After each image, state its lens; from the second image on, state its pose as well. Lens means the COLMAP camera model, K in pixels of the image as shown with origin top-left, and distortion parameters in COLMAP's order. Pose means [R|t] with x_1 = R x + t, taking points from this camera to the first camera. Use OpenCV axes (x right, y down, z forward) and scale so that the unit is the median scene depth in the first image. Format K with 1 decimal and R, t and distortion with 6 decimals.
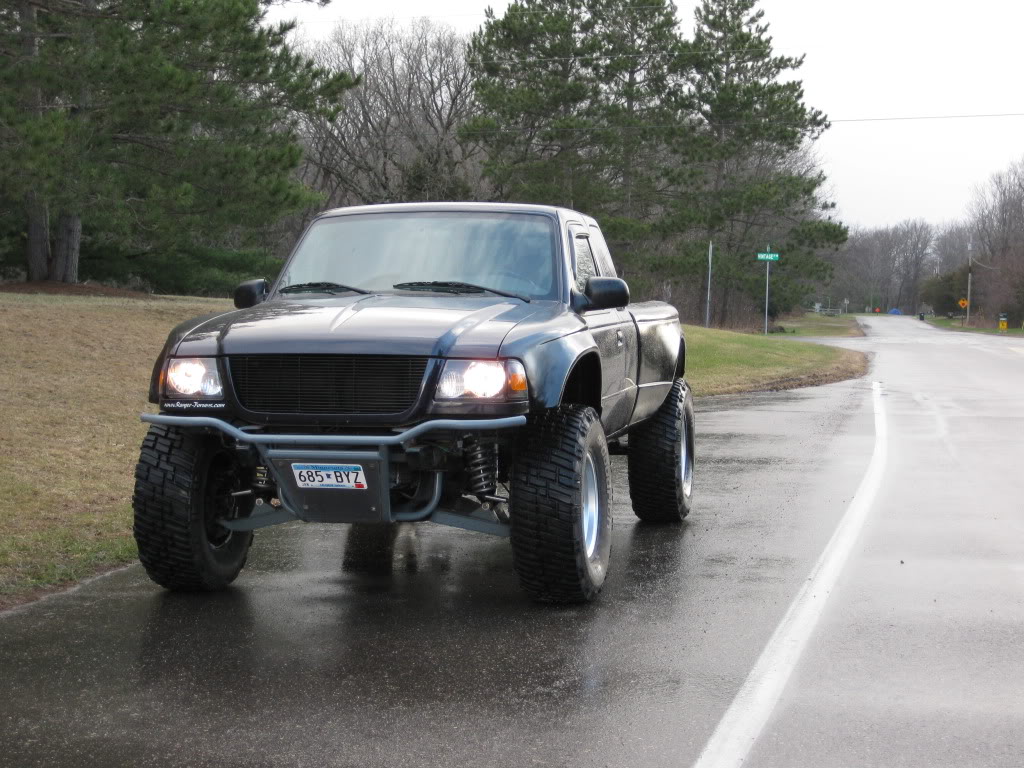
lens RADIAL K [[1933.3, 0, 512.0], [0, 1933.3, 384.0], [0, 0, 1]] dist [-0.071462, -0.197221]
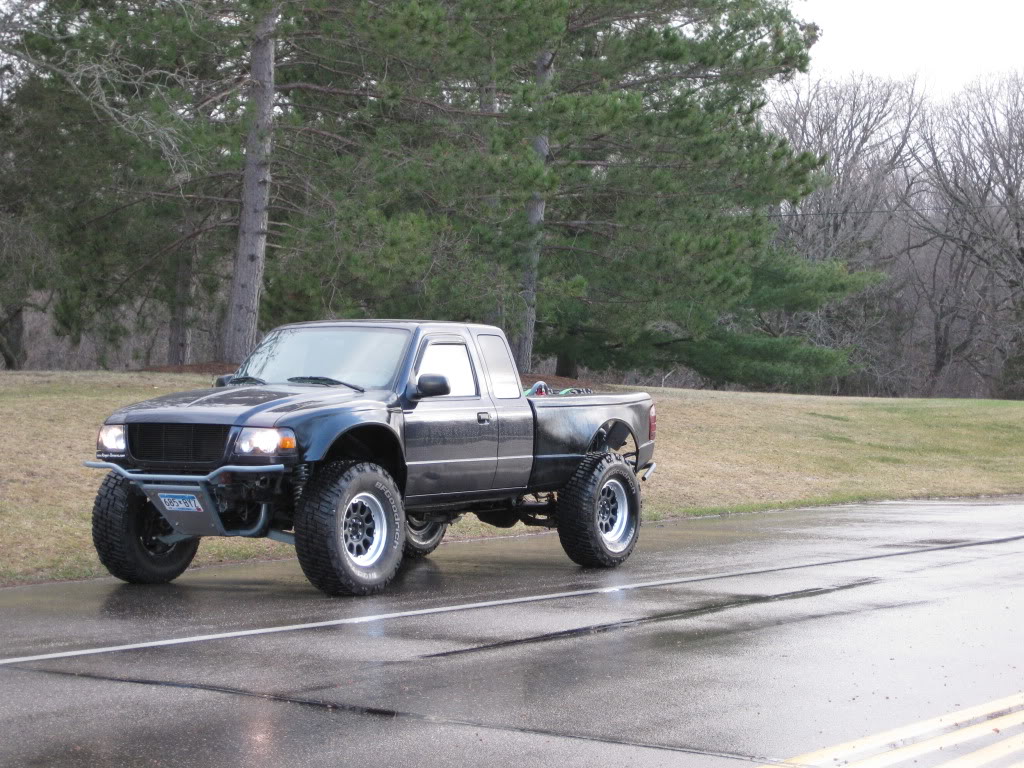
lens RADIAL K [[2412.2, 0, 512.0], [0, 2412.2, 384.0], [0, 0, 1]] dist [-0.018495, -0.042587]
pose [[0.942731, 0.007091, -0.333479, 0.071215], [-0.022874, 0.998795, -0.043425, 0.002758], [0.332769, 0.048566, 0.941757, -0.065278]]
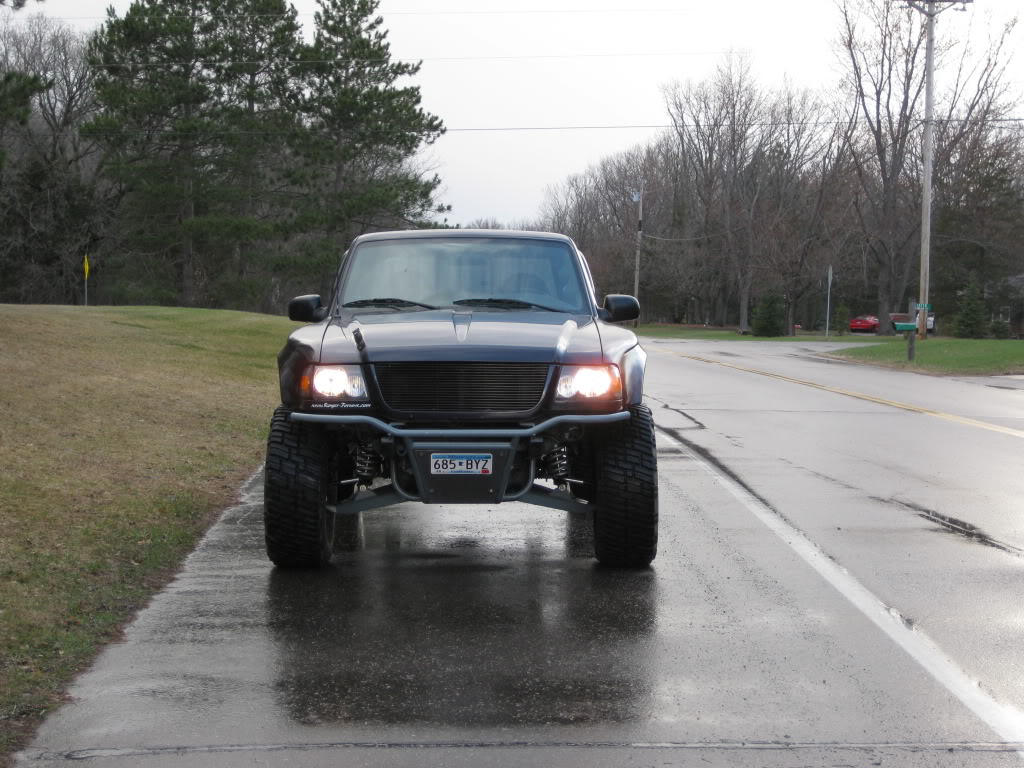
lens RADIAL K [[1922.2, 0, 512.0], [0, 1922.2, 384.0], [0, 0, 1]] dist [-0.045549, 0.022514]
pose [[0.975421, -0.008245, 0.220196, -0.029045], [0.007886, 0.999966, 0.002509, -0.000384], [-0.220209, -0.000711, 0.975452, -0.014632]]
